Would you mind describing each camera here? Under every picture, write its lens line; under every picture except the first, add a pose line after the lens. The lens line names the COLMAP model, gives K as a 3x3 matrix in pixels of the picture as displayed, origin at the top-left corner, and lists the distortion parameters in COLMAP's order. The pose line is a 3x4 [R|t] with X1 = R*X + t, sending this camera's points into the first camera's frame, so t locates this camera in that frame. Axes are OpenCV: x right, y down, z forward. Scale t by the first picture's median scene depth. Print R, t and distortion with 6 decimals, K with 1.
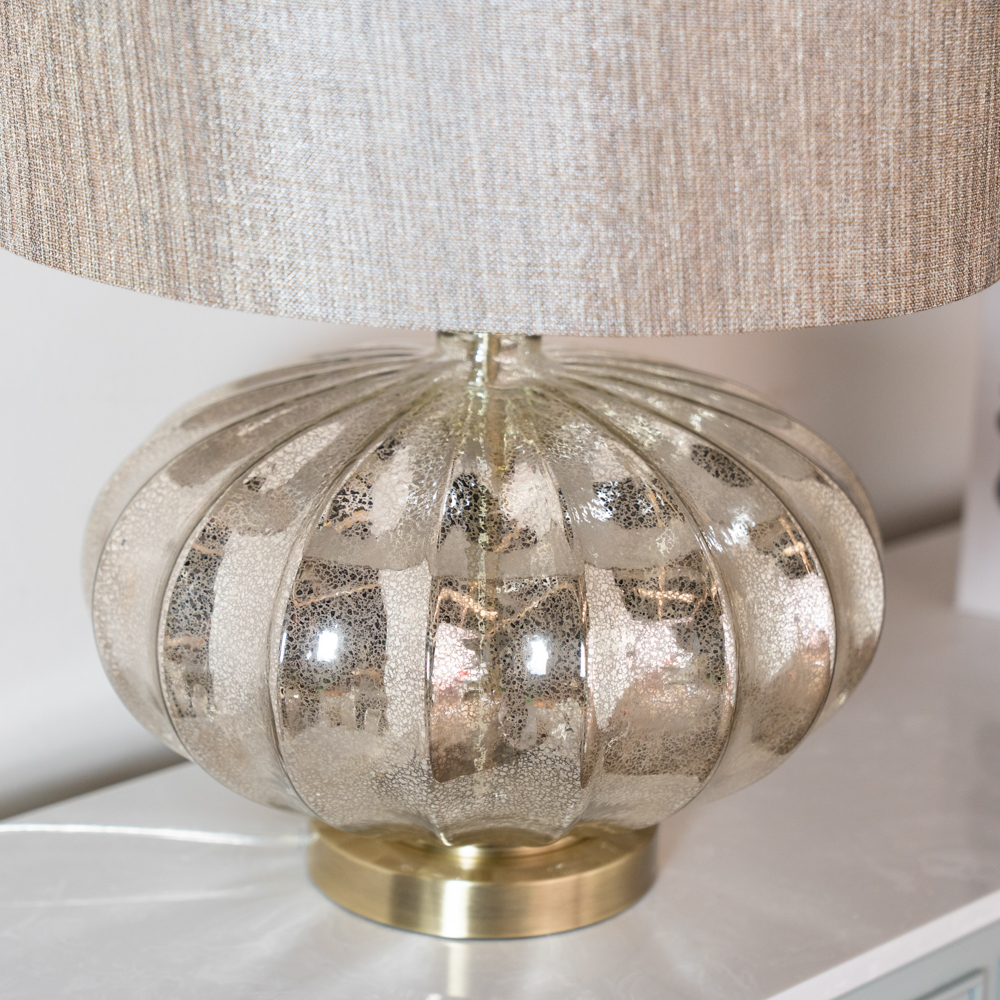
lens RADIAL K [[2279.9, 0, 504.8], [0, 2279.9, 498.5], [0, 0, 1]] dist [0.108743, 0.000000]
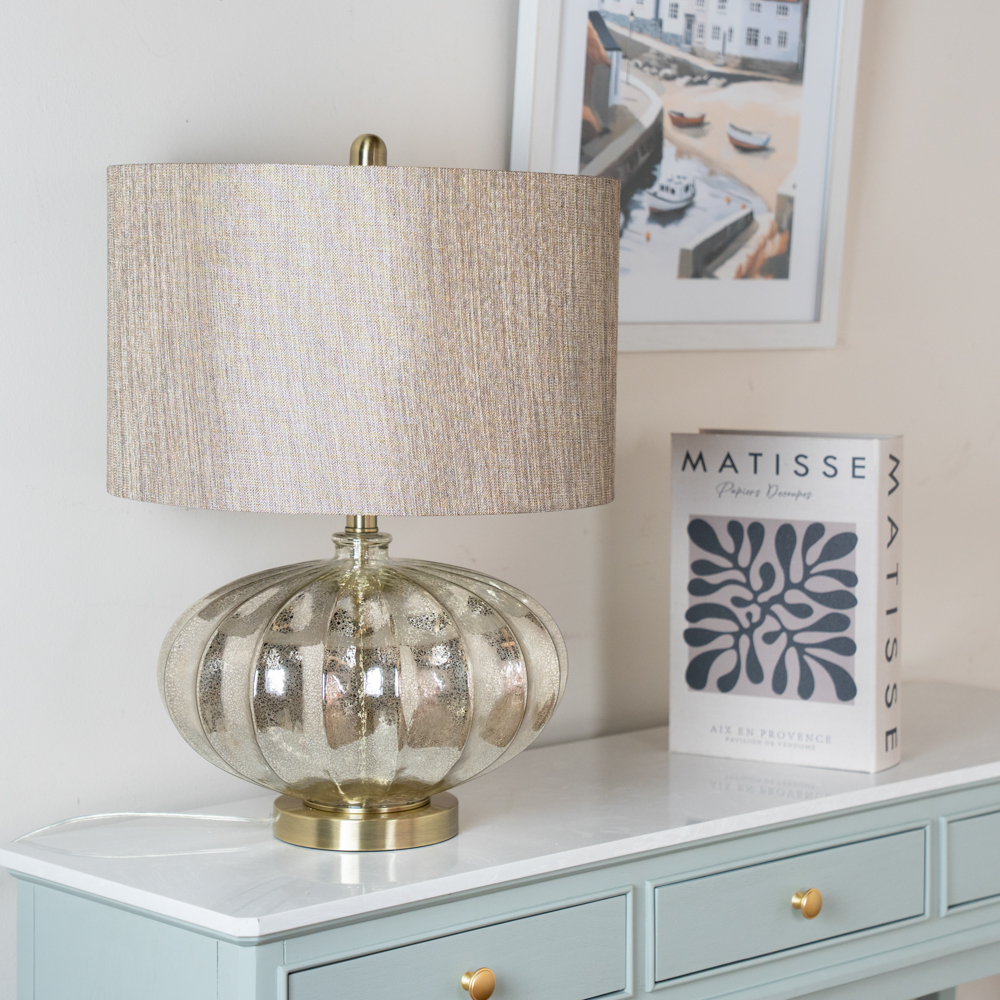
lens RADIAL K [[2279.9, 0, 497.4], [0, 2279.9, 499.9], [0, 0, 1]] dist [0.108743, 0.000000]
pose [[0.999489, -0.025656, -0.019060, 0.181631], [0.020872, 0.975579, -0.218653, 0.395685], [0.024204, 0.218143, 0.975617, -1.161212]]
